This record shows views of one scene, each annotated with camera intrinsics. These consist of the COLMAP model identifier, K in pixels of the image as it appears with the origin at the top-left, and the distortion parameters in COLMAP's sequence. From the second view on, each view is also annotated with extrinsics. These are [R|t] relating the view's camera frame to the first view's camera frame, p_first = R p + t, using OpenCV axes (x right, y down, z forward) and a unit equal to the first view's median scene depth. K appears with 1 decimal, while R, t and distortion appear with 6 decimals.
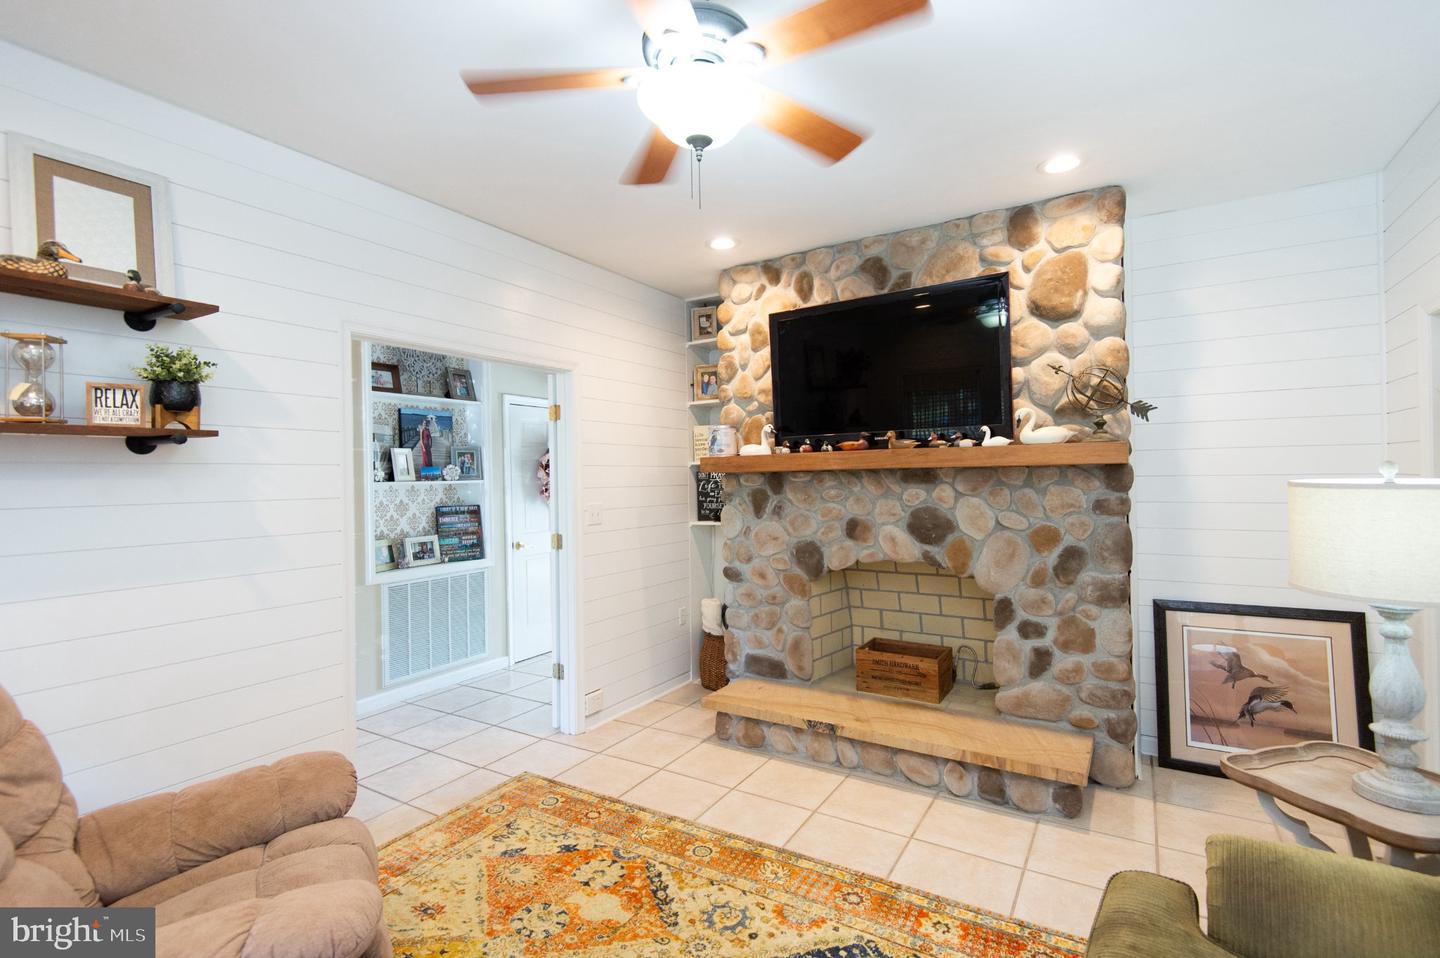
lens RADIAL K [[670.7, 0, 726.3], [0, 670.7, 474.8], [0, 0, 1]] dist [0.019363, -0.000149]
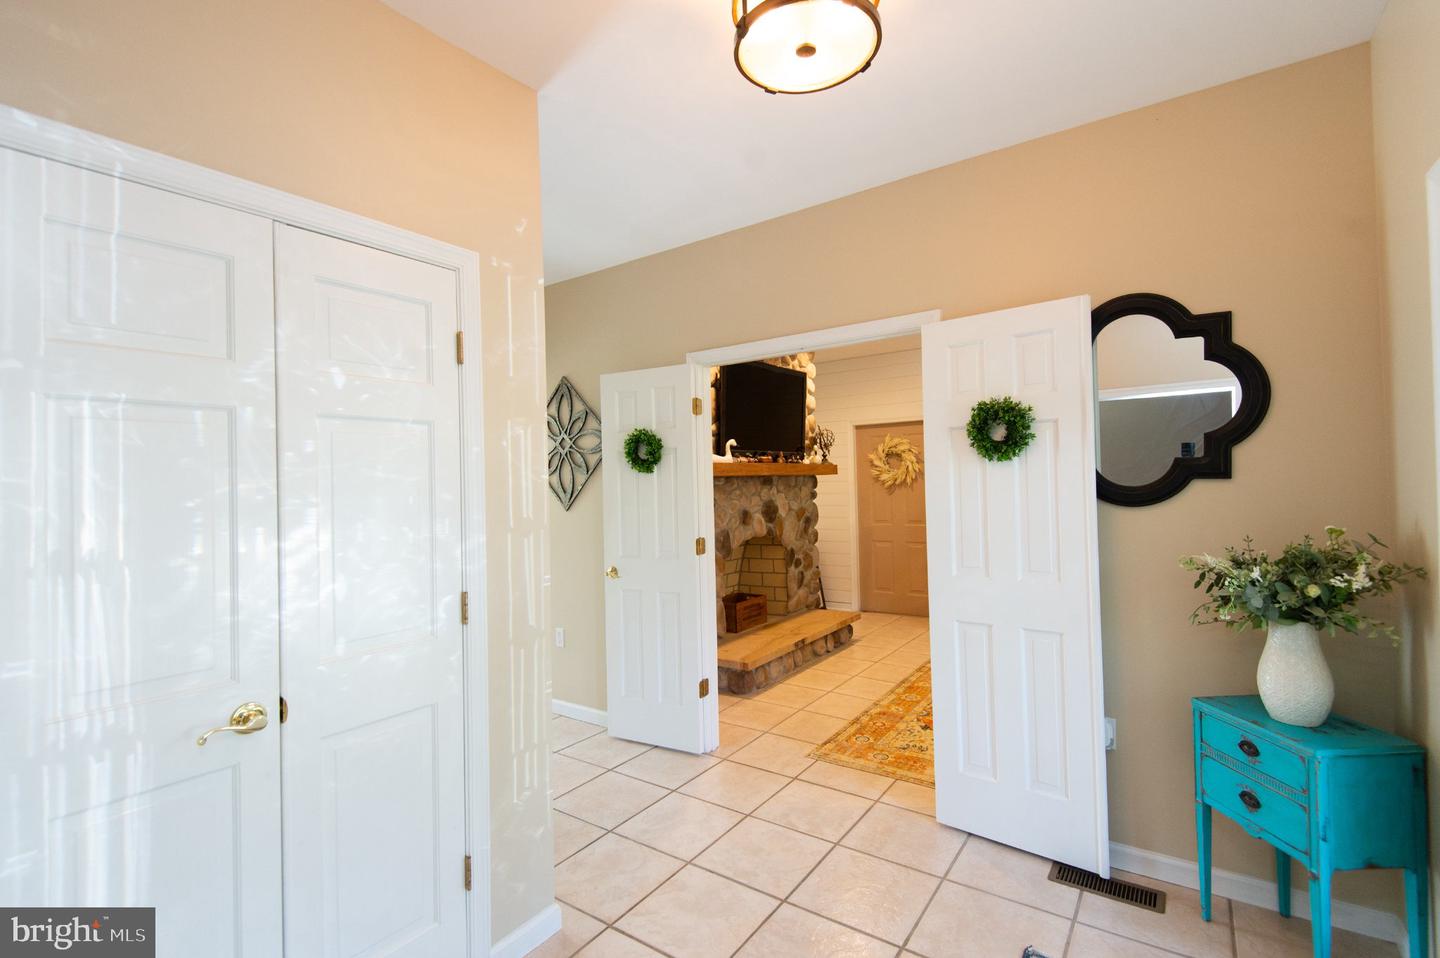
lens RADIAL K [[646.9, 0, 726.0], [0, 646.9, 471.7], [0, 0, 1]] dist [0.002447, -0.000646]
pose [[0.058996, 0.034081, 0.997676, -1.395314], [0.024417, 0.999069, -0.035573, 0.036338], [-0.997960, 0.026459, 0.058109, 1.116280]]
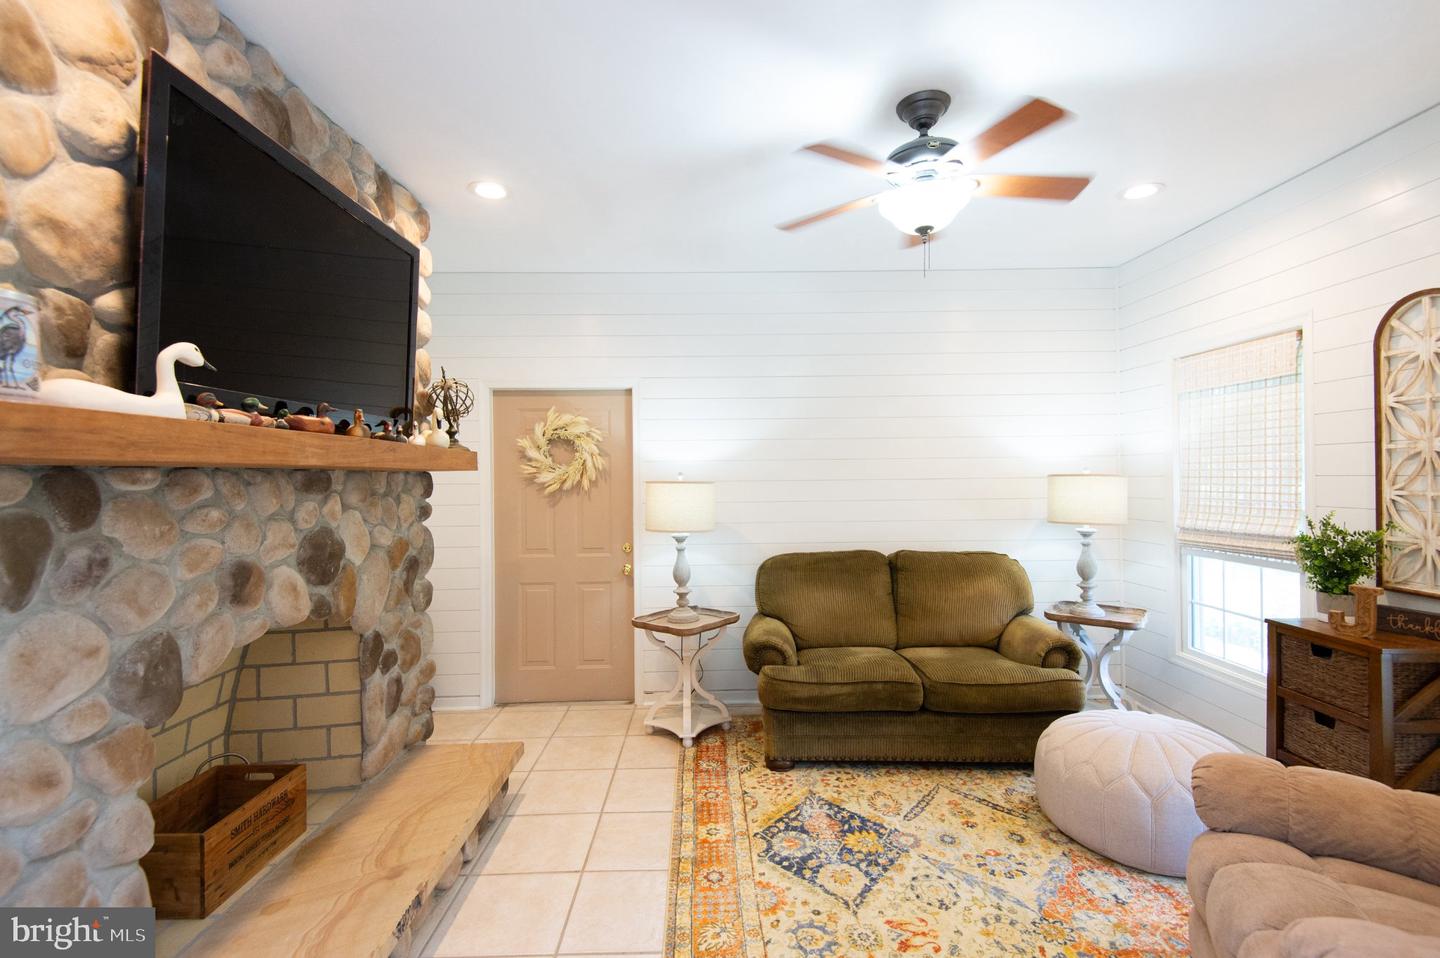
lens RADIAL K [[646.9, 0, 726.0], [0, 646.9, 471.7], [0, 0, 1]] dist [0.002447, -0.000646]
pose [[-0.545240, 0.032253, 0.837660, -0.498817], [0.021425, 0.999469, -0.024538, 0.017889], [-0.838006, 0.004568, -0.545641, 1.117859]]
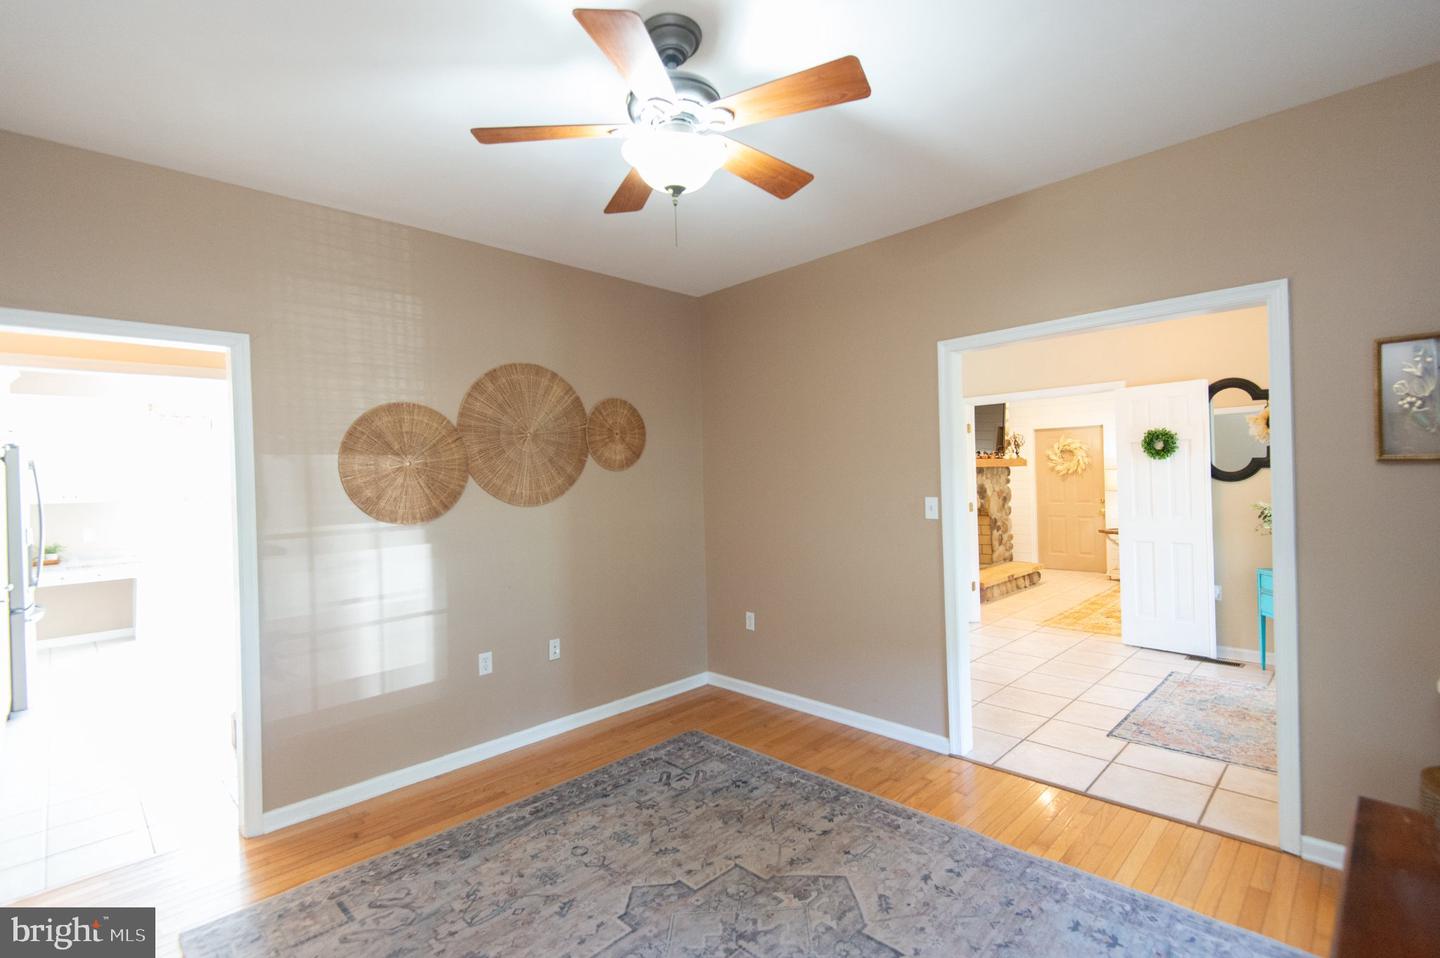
lens RADIAL K [[651.3, 0, 720.0], [0, 651.3, 479.0], [0, 0, 1]] dist [-0.000805, -0.000535]
pose [[0.239288, 0.011616, 0.970879, -2.374998], [0.022935, 0.999582, -0.017612, 0.055626], [-0.970678, 0.026481, 0.238921, 1.486029]]
